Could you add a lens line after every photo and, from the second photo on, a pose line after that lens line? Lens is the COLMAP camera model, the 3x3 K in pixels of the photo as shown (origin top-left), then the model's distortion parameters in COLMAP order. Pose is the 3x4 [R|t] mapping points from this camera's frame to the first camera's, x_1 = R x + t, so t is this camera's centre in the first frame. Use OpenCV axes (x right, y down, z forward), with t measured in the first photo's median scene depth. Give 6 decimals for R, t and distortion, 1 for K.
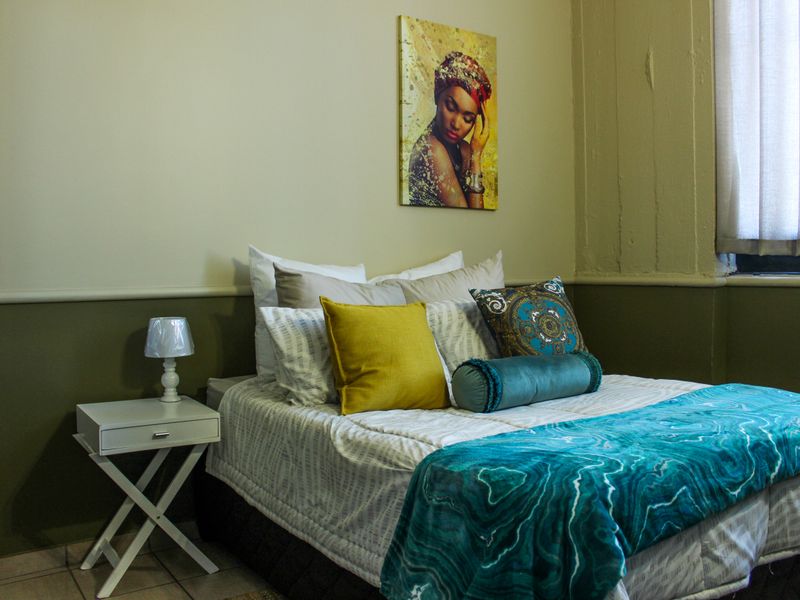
lens RADIAL K [[748.8, 0, 398.5], [0, 748.8, 298.4], [0, 0, 1]] dist [-0.164180, 0.147531]
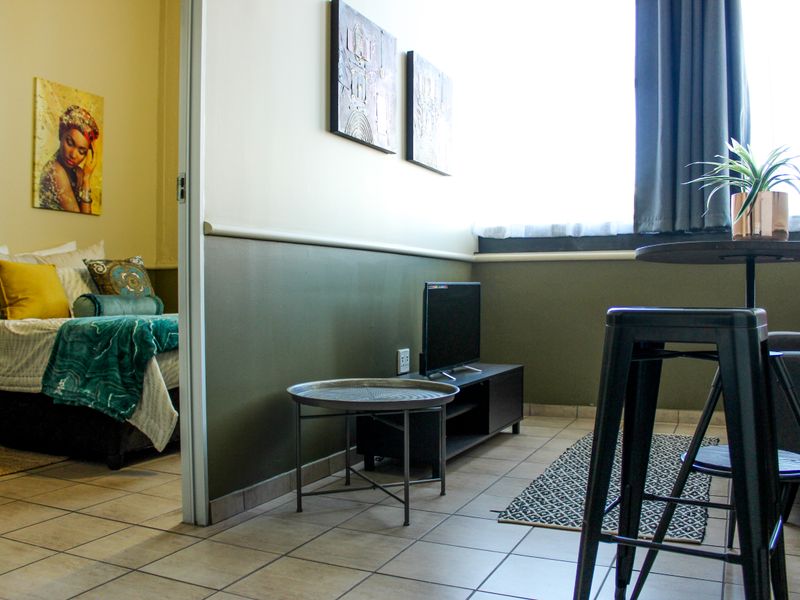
lens RADIAL K [[748.8, 0, 398.5], [0, 748.8, 298.4], [0, 0, 1]] dist [-0.164180, 0.147531]
pose [[0.867651, 0.008400, 0.497104, -0.079380], [0.010421, 0.999330, -0.035075, 0.111048], [-0.497065, 0.035613, 0.866982, -0.581992]]
